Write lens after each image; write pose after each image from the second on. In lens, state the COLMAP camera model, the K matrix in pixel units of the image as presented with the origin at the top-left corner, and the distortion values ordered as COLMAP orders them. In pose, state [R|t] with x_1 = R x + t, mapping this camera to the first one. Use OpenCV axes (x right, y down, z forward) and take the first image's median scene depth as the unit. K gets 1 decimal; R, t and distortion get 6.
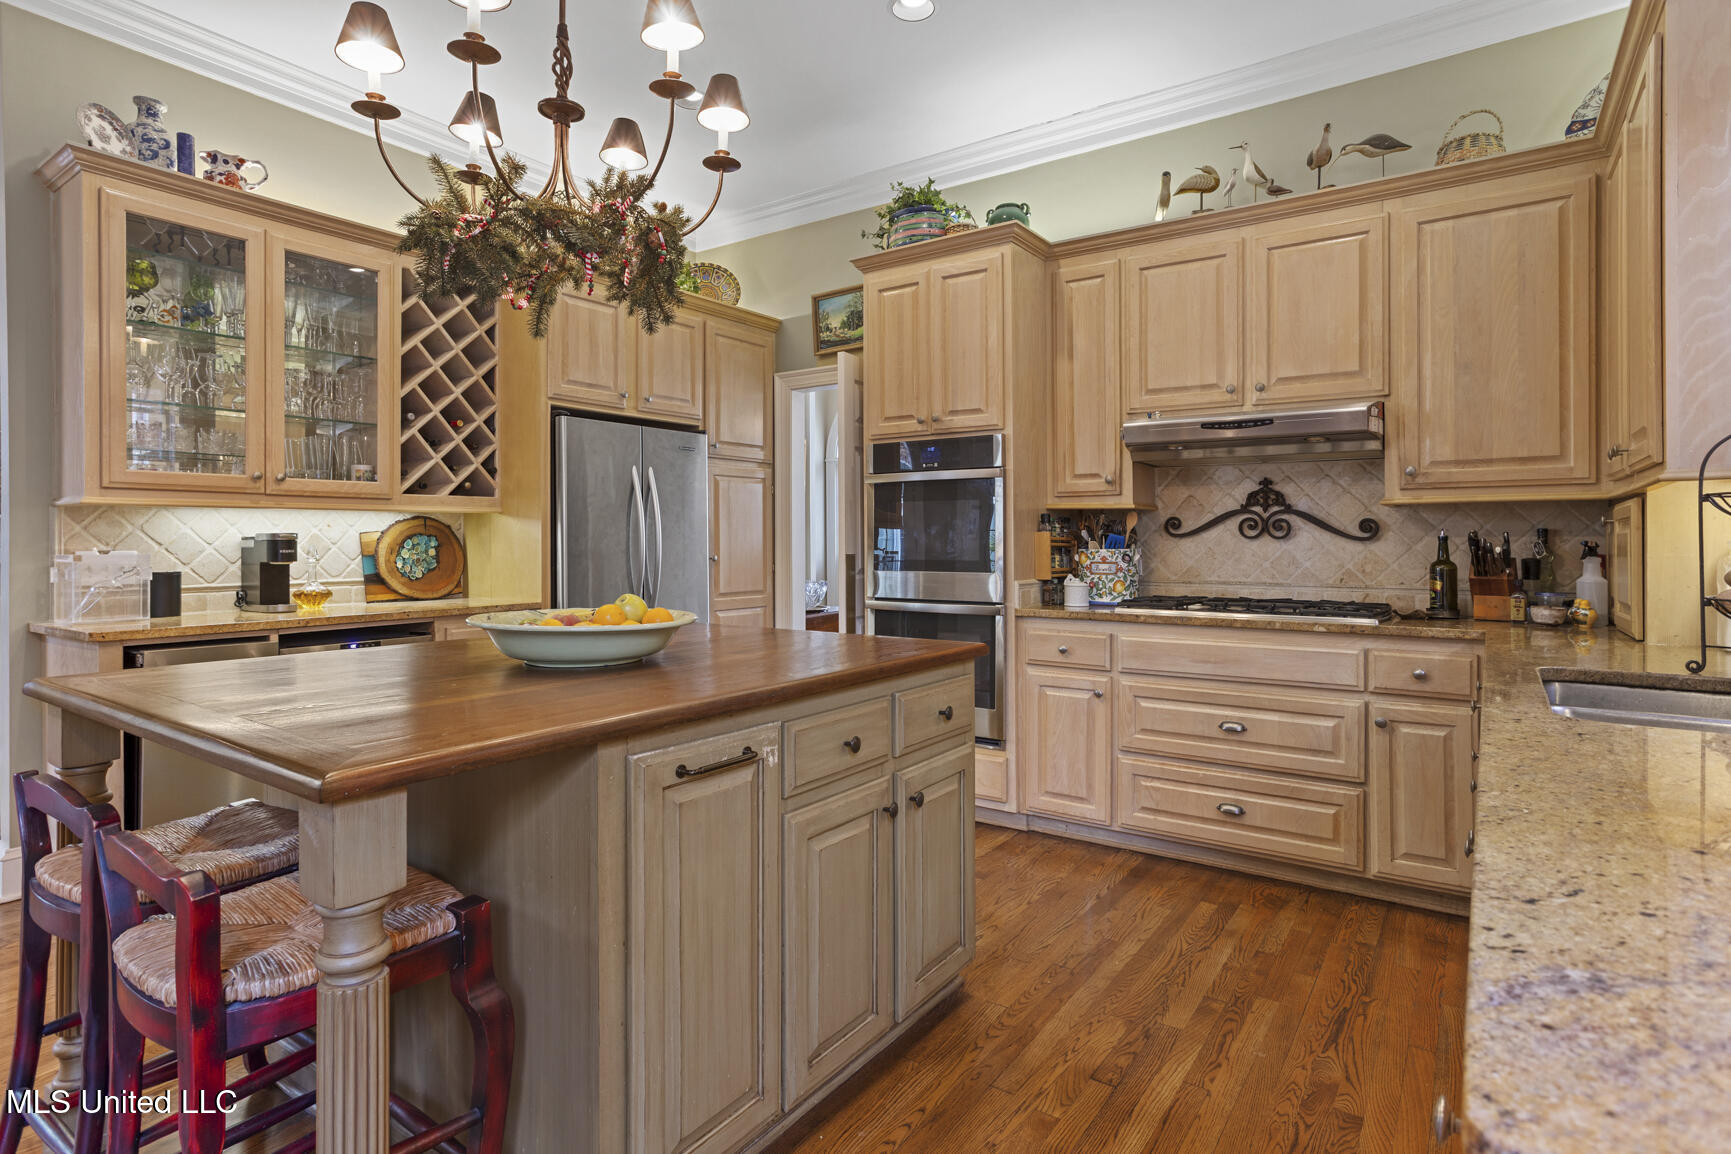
lens RADIAL K [[898.2, 0, 882.3], [0, 898.2, 536.0], [0, 0, 1]] dist [-0.016332, 0.014382]
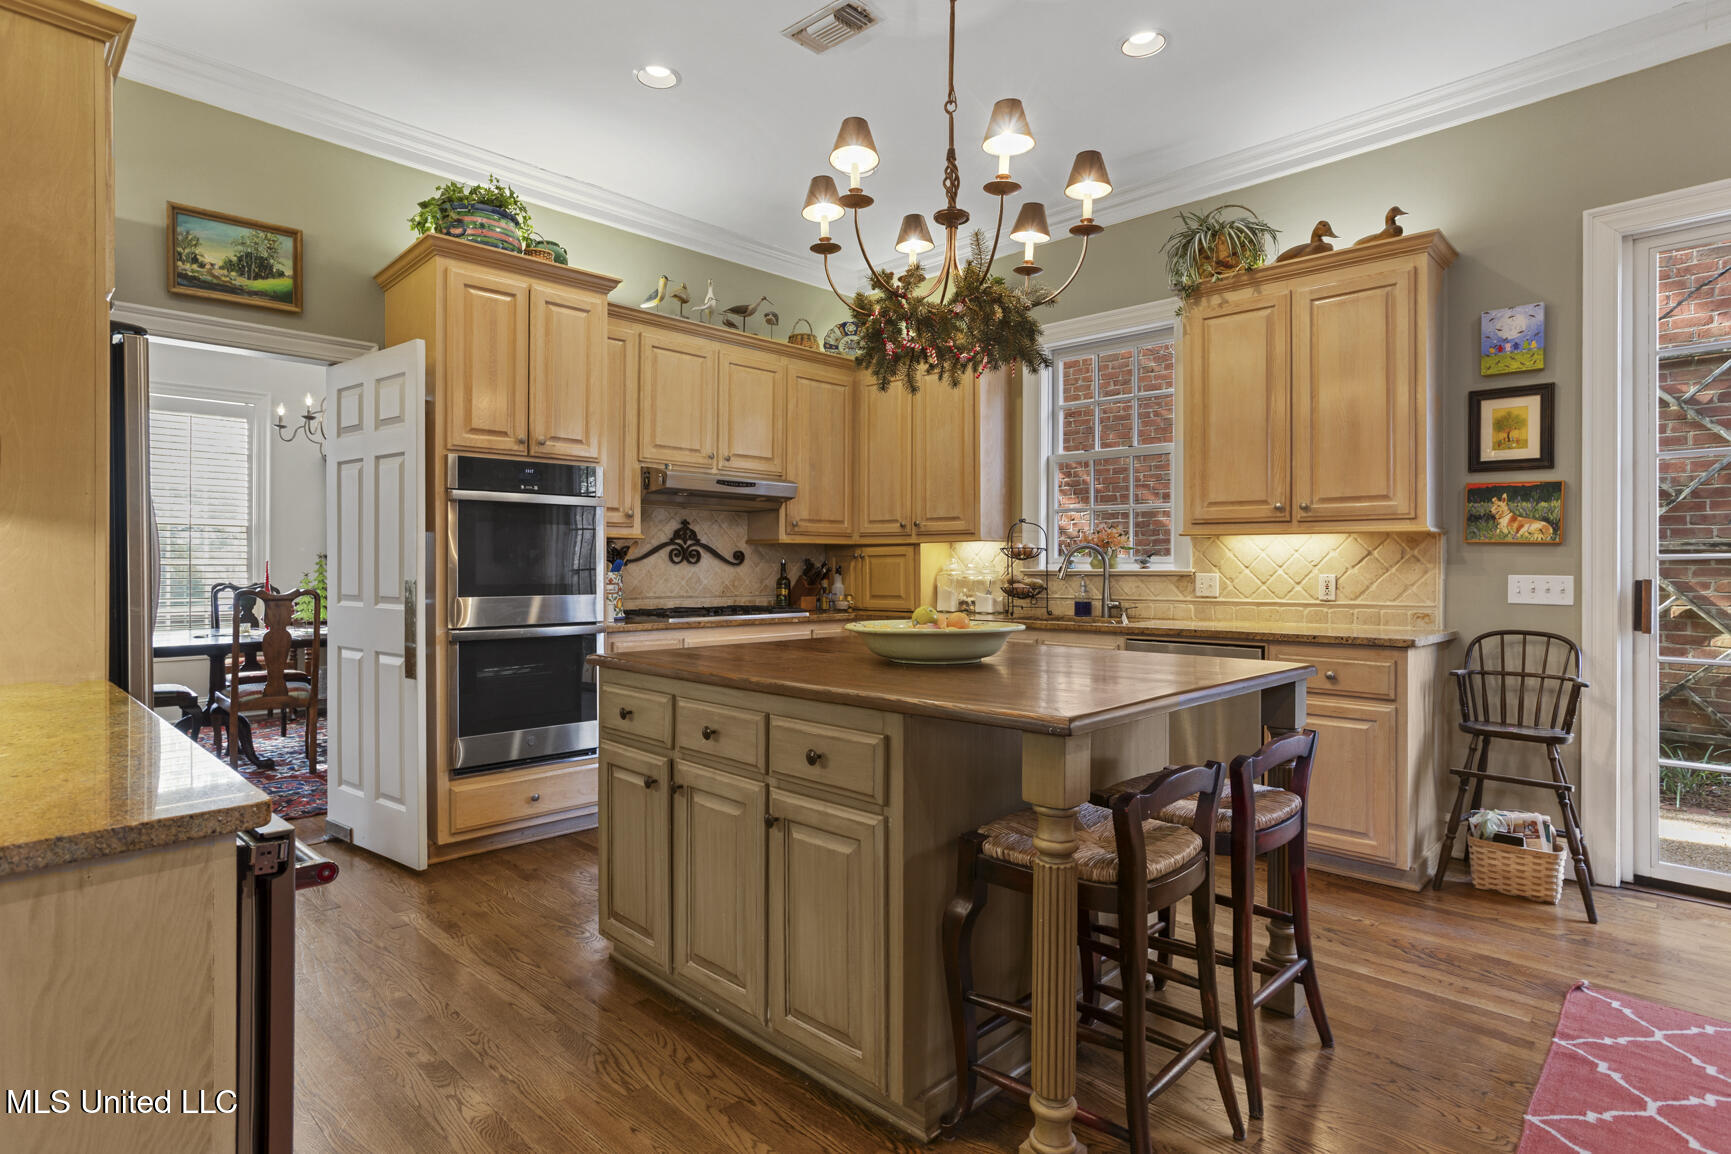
lens RADIAL K [[898.2, 0, 854.1], [0, 898.2, 561.4], [0, 0, 1]] dist [-0.016332, 0.014382]
pose [[0.177919, 0.003649, 0.984038, -0.895876], [-0.009197, 0.999956, -0.002045, -0.000305], [-0.984002, -0.008686, 0.177945, 0.509557]]
